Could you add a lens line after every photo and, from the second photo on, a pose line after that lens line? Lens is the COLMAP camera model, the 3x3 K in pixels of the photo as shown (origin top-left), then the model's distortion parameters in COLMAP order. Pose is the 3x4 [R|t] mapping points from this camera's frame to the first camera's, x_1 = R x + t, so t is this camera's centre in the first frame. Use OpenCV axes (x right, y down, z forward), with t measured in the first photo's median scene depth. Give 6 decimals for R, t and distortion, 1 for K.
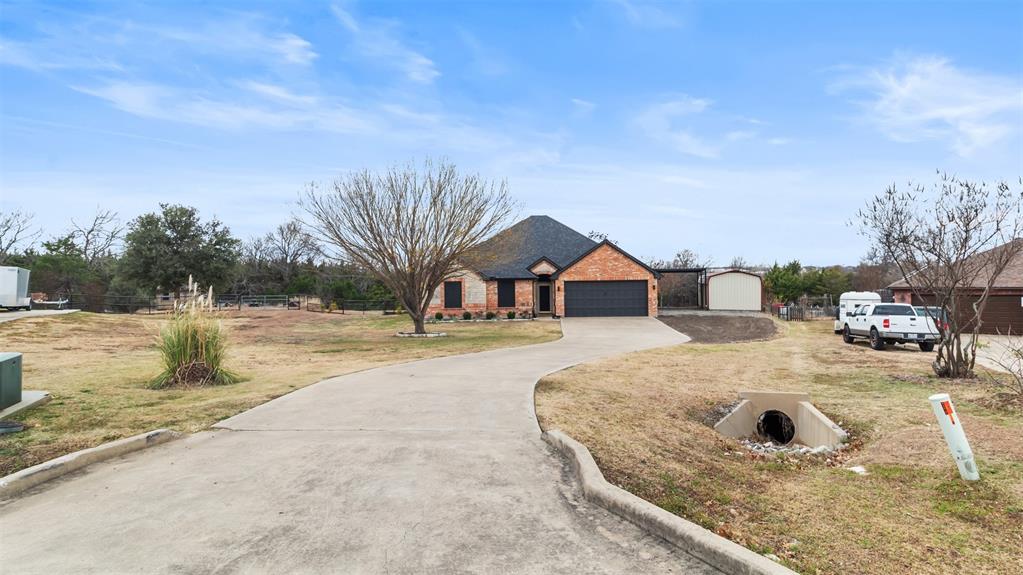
lens RADIAL K [[544.1, 0, 507.8], [0, 544.1, 295.1], [0, 0, 1]] dist [-0.000661, 0.000109]
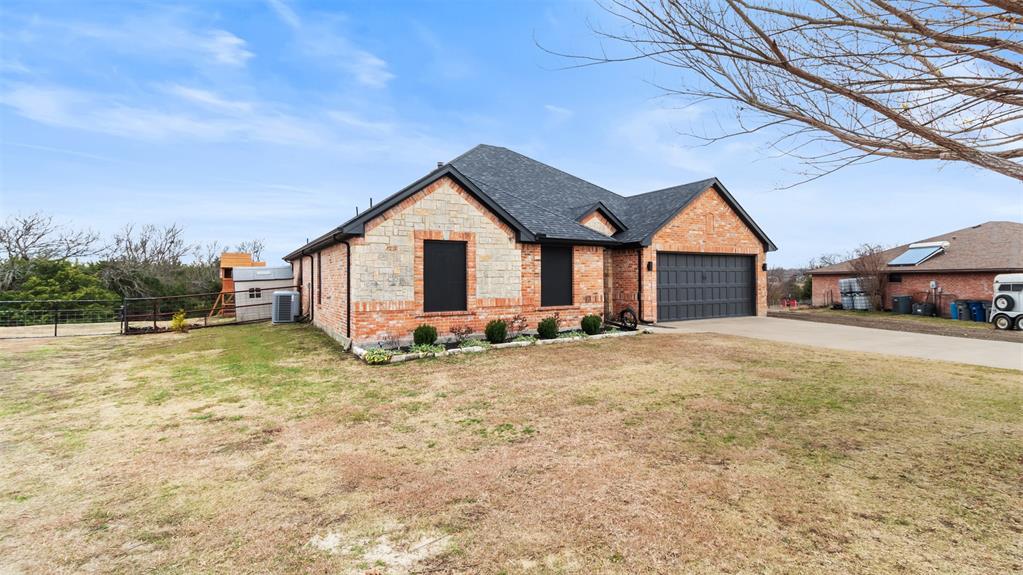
lens RADIAL K [[476.1, 0, 517.9], [0, 476.1, 286.1], [0, 0, 1]] dist [0.003452, -0.000064]
pose [[0.824462, 0.001975, 0.565914, -0.247241], [0.011385, 0.999734, -0.020075, 0.013568], [-0.565803, 0.022994, 0.824220, 0.705681]]
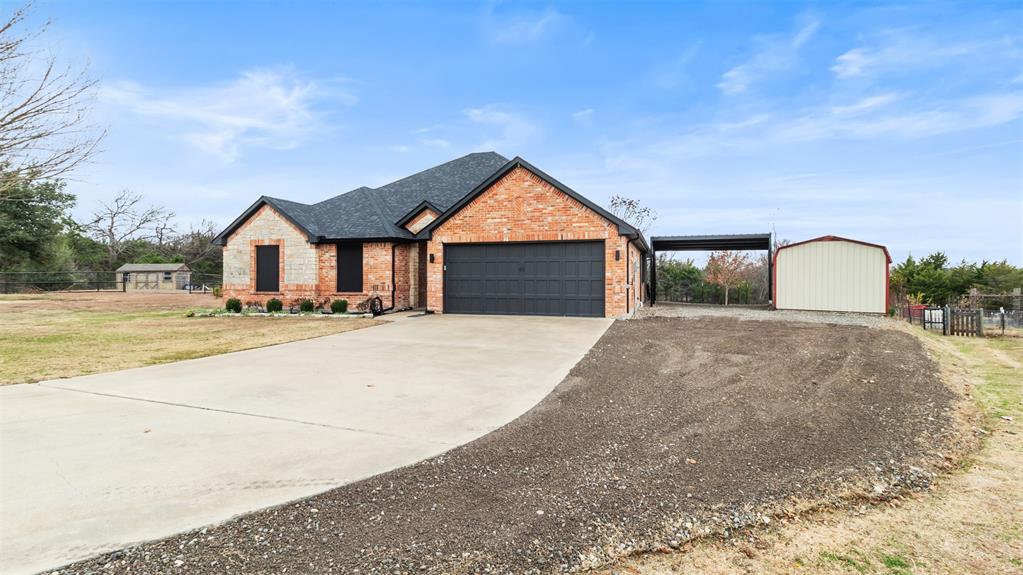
lens RADIAL K [[476.1, 0, 513.4], [0, 476.1, 288.2], [0, 0, 1]] dist [0.003452, -0.000064]
pose [[0.973320, 0.019798, -0.228596, 0.269664], [-0.021790, 0.999743, -0.006190, 0.017695], [0.228415, 0.011006, 0.973502, 0.573538]]
